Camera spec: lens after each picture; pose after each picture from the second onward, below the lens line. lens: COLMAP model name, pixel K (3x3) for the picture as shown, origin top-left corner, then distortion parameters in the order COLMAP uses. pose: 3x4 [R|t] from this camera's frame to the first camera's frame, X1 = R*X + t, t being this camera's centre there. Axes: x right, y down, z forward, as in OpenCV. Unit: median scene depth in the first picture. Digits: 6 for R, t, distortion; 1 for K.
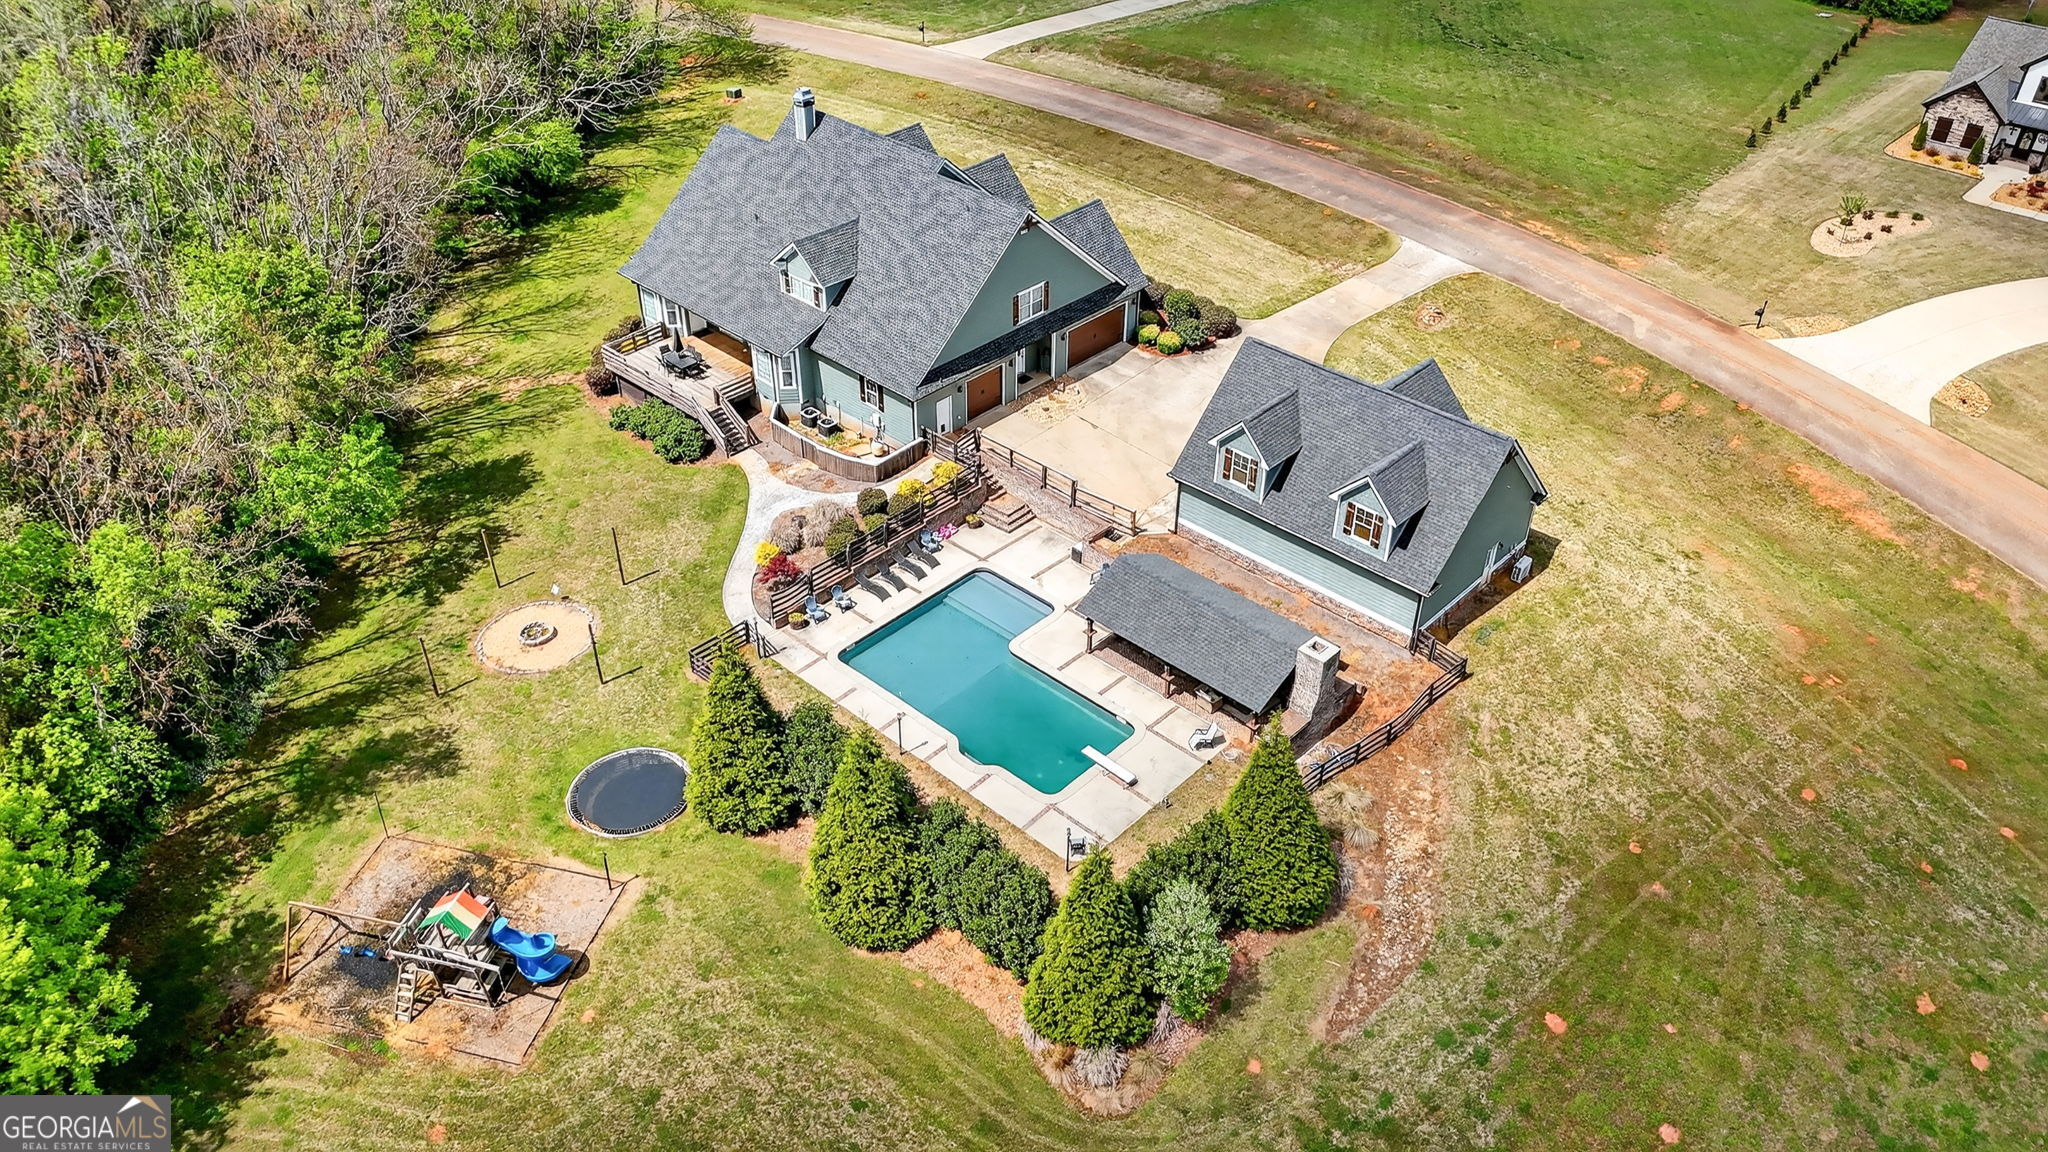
lens RADIAL K [[1513.2, 0, 1024.0], [0, 1513.2, 576.0], [0, 0, 1]] dist [0.080977, -0.001552]
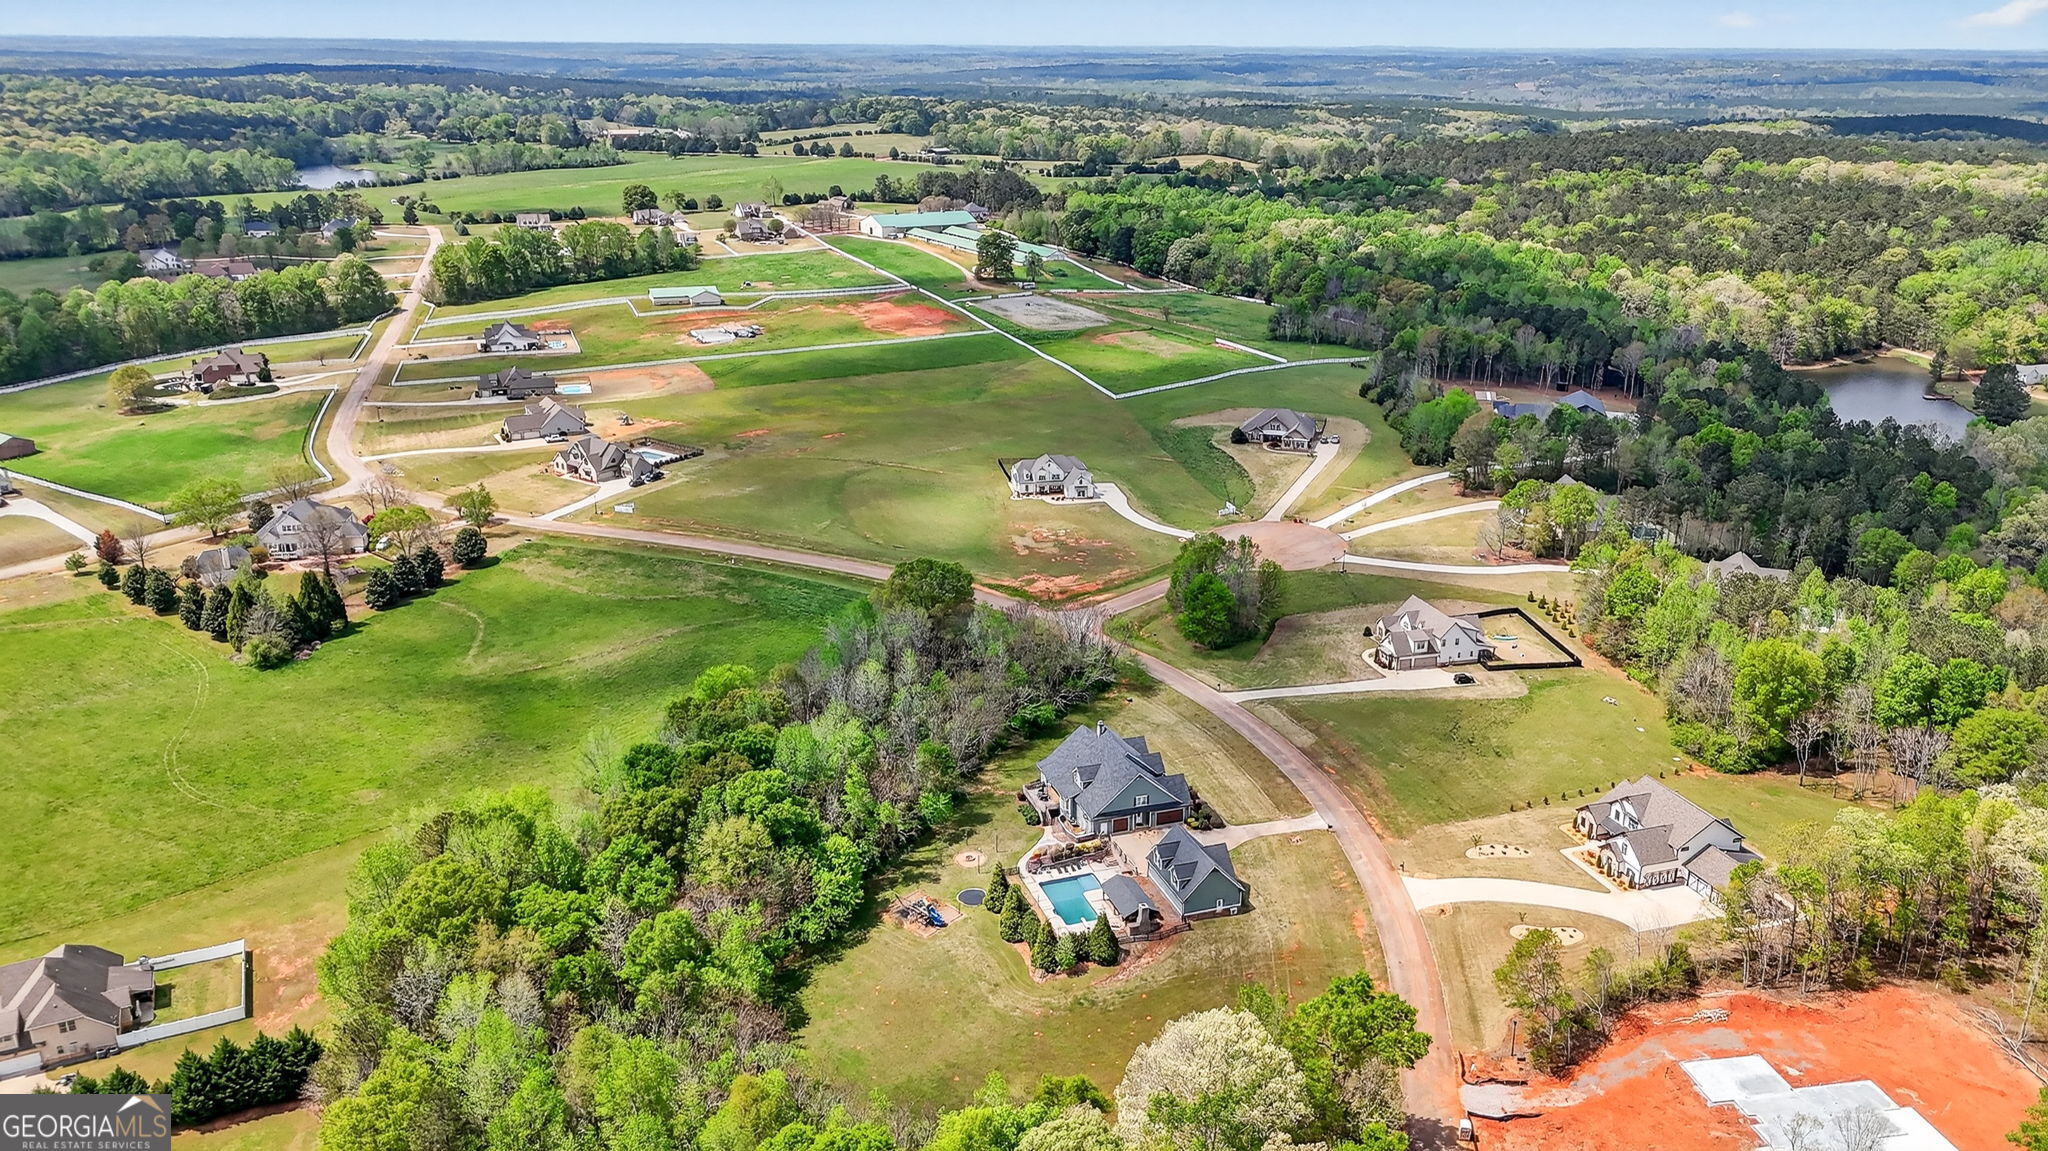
lens RADIAL K [[1513.2, 0, 1024.0], [0, 1513.2, 575.5], [0, 0, 1]] dist [0.080977, -0.001552]
pose [[0.882942, 0.151400, -0.444399, 1.228900], [-0.274776, 0.934163, -0.227677, 0.185423], [0.380672, 0.323136, 0.866413, -2.178628]]
